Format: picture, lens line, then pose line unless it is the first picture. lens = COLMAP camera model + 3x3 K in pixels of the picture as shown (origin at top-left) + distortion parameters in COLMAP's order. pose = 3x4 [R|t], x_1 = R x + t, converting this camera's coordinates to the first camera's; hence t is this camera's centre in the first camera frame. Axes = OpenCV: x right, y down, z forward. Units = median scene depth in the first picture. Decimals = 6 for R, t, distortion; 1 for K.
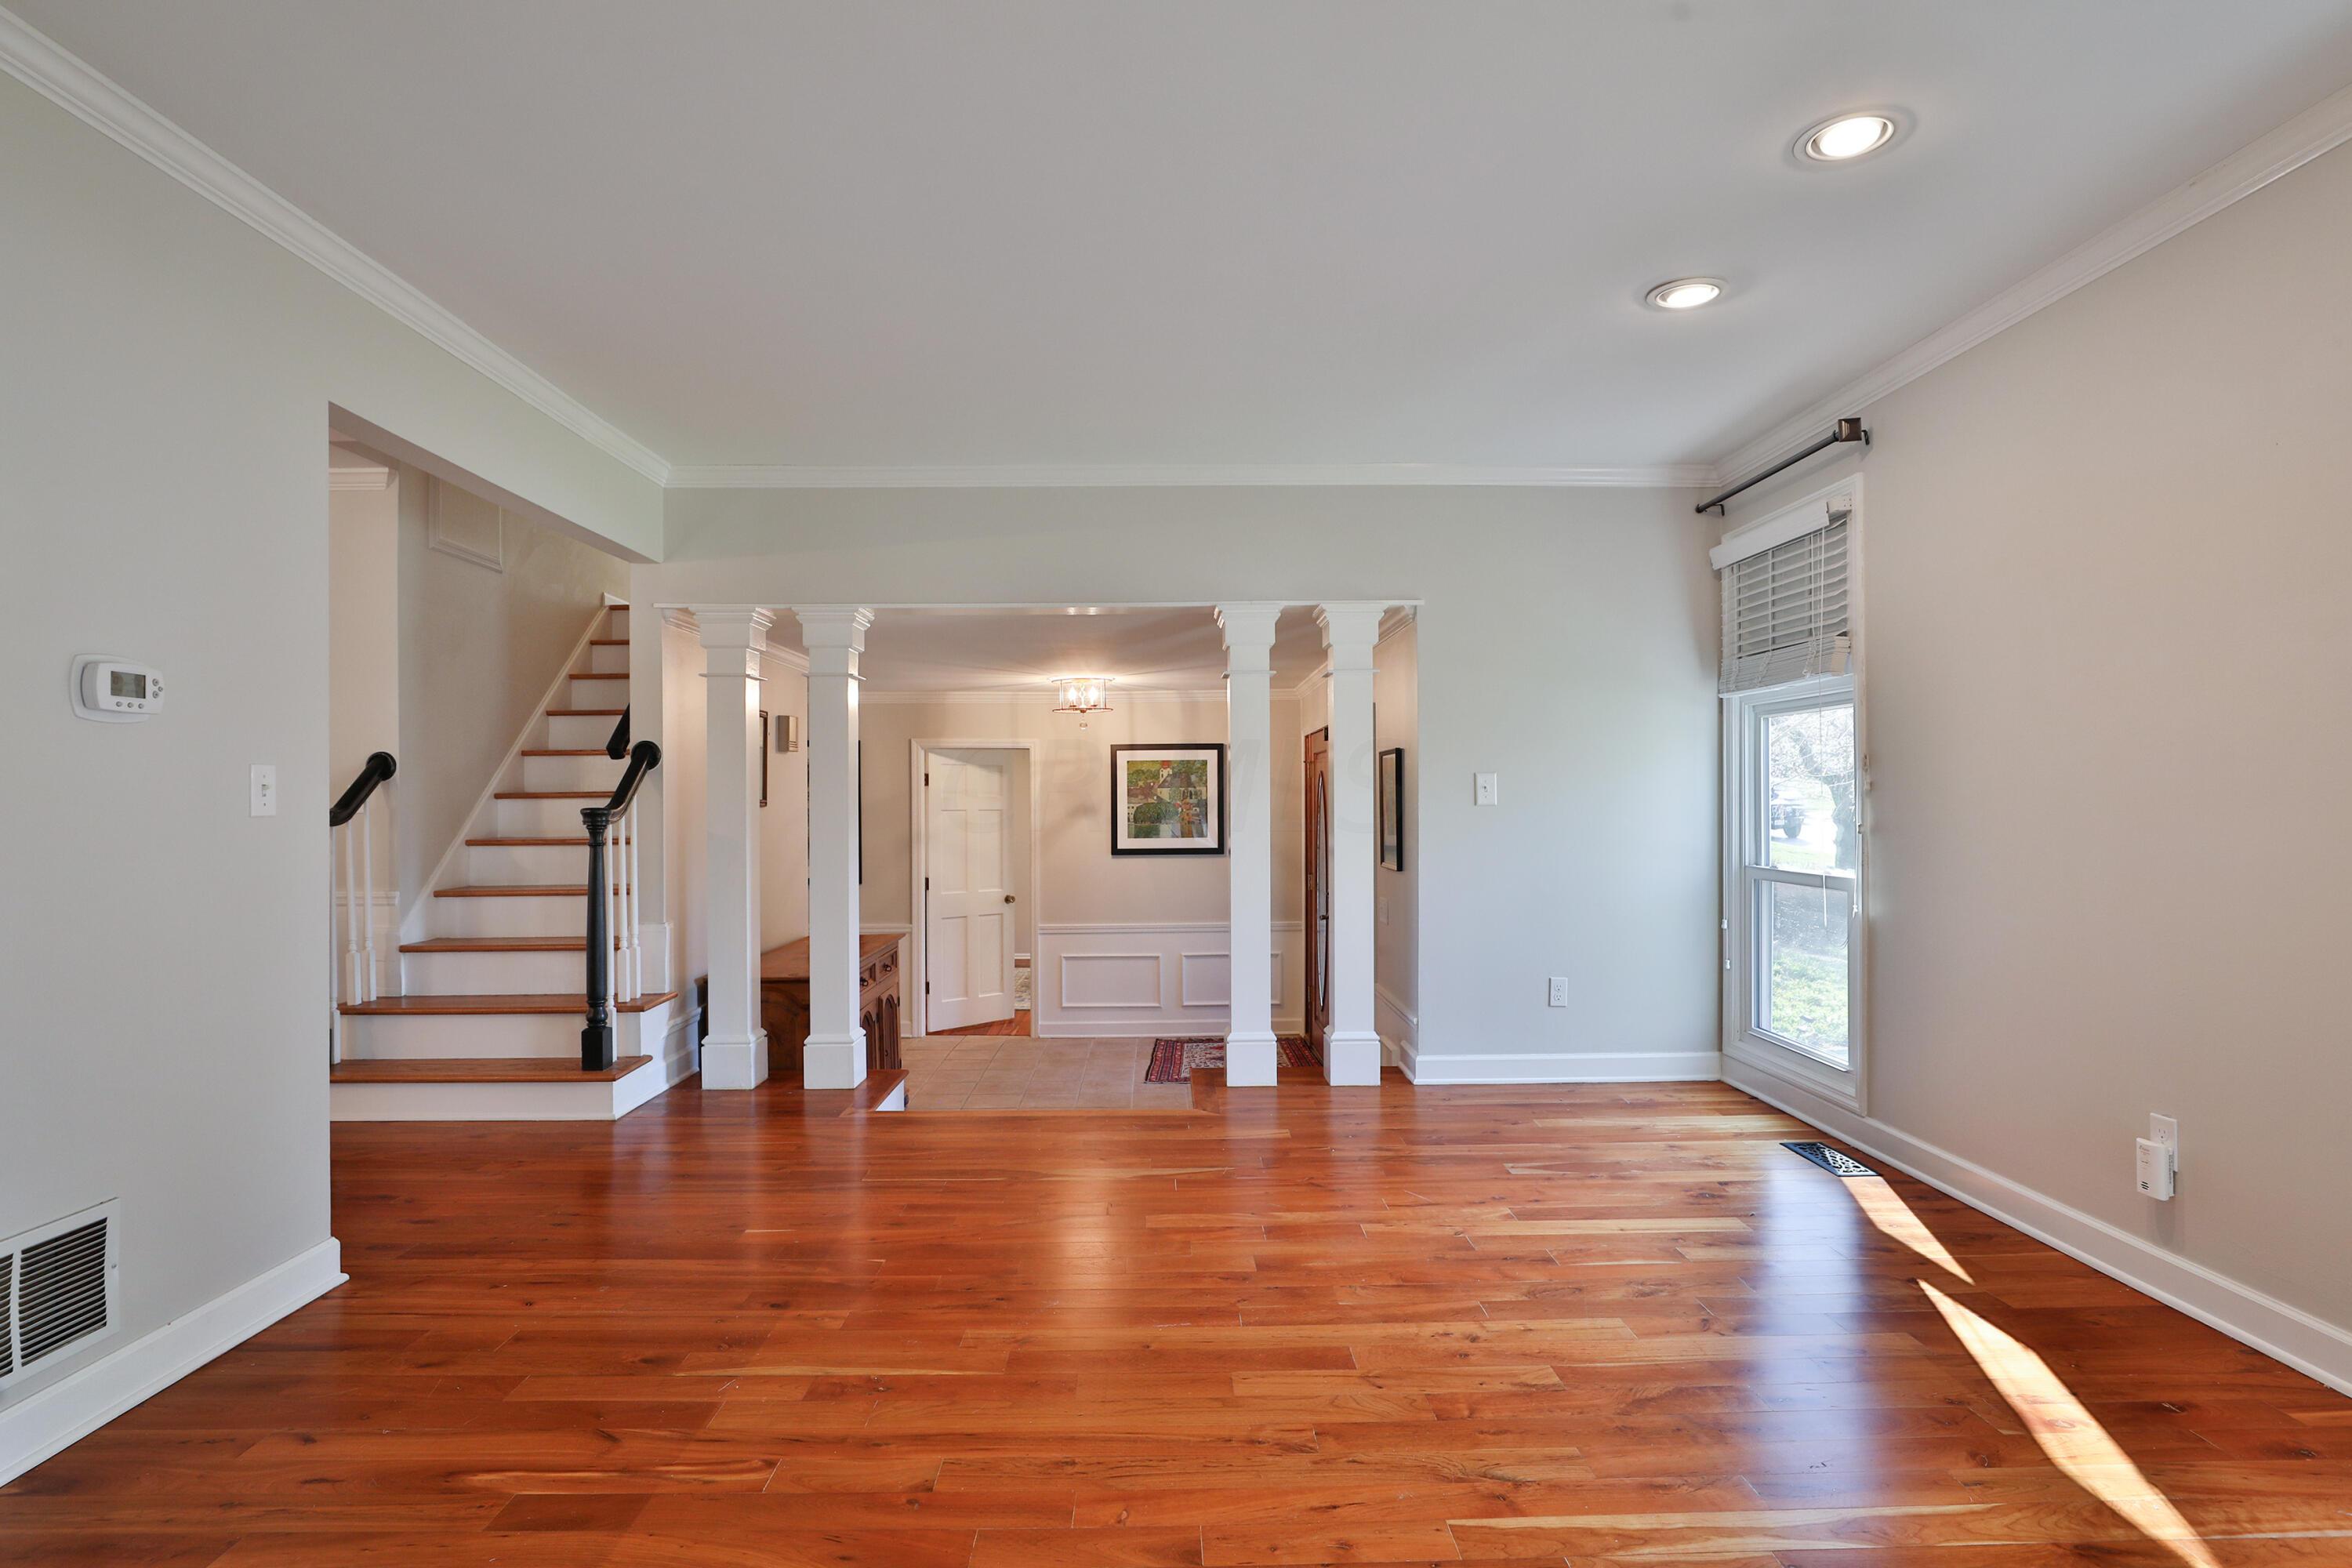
lens RADIAL K [[1273.5, 0, 1176.0], [0, 1273.5, 784.0], [0, 0, 1]] dist [-0.000805, -0.000201]
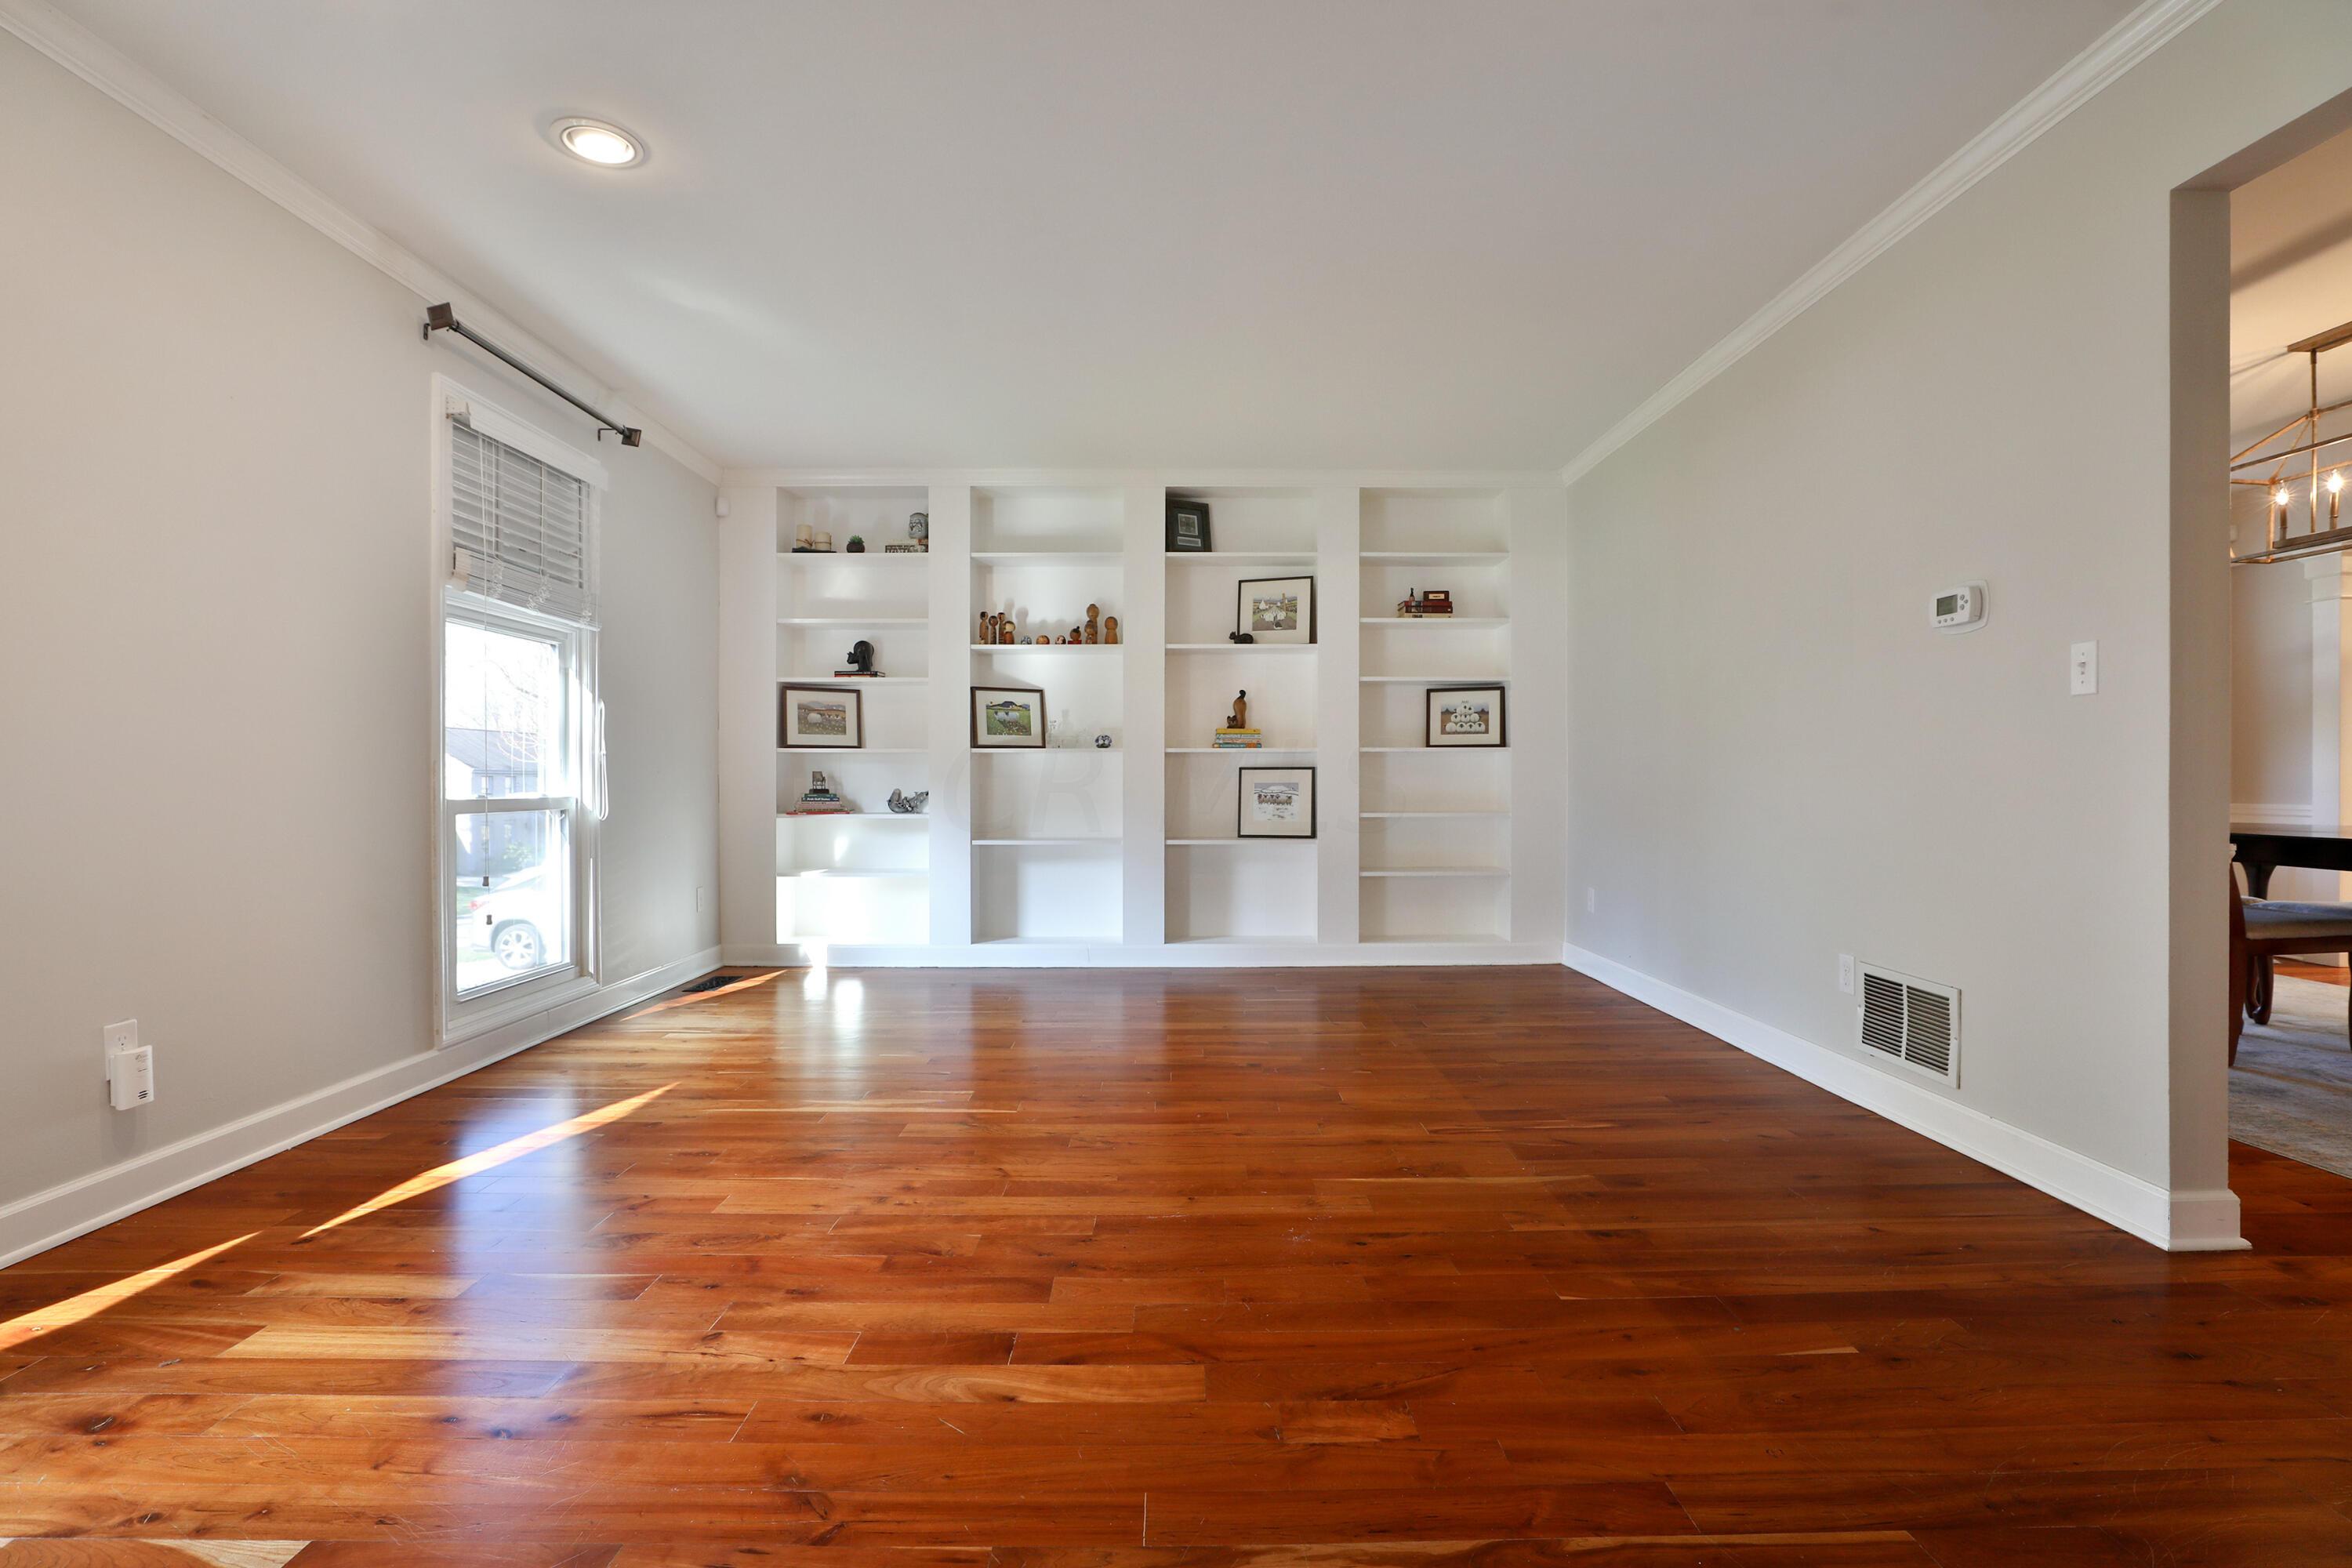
lens RADIAL K [[1085.8, 0, 1182.4], [0, 1085.8, 797.5], [0, 0, 1]] dist [-0.000017, -0.000056]
pose [[-0.999847, 0.005485, 0.016619, -0.034717], [0.005641, 0.999941, 0.009328, 0.100618], [-0.016567, 0.009421, -0.999818, 1.994549]]
